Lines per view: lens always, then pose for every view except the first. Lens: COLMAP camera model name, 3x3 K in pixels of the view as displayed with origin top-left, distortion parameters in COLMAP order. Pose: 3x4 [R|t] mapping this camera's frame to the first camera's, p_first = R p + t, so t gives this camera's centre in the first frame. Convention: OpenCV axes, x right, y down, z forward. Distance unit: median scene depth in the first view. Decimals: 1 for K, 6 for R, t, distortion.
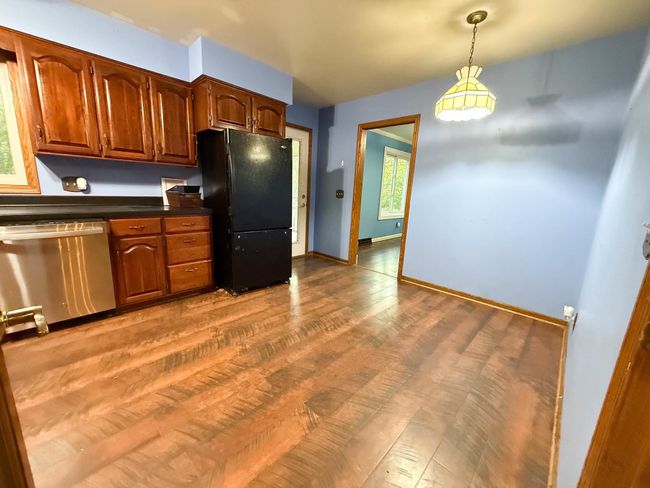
lens RADIAL K [[259.6, 0, 324.3], [0, 259.6, 242.3], [0, 0, 1]] dist [0.000245, -0.000301]
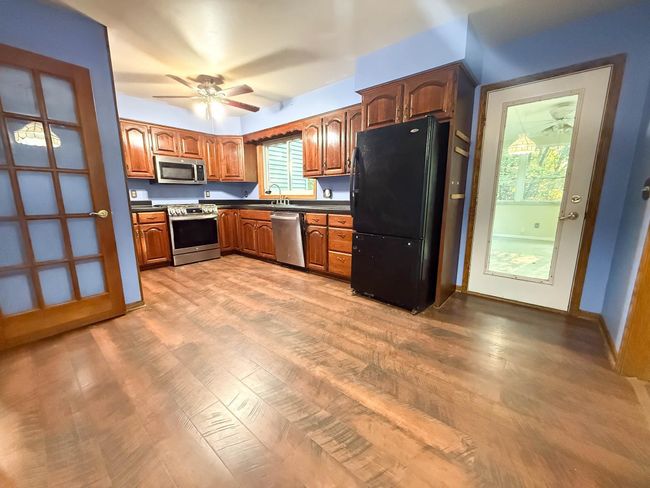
lens RADIAL K [[259.6, 0, 324.4], [0, 259.6, 244.4], [0, 0, 1]] dist [0.000245, -0.000301]
pose [[0.064806, 0.138516, -0.988238, 0.733687], [-0.192602, 0.973435, 0.123811, -0.103702], [0.979135, 0.182313, 0.089763, 0.870146]]
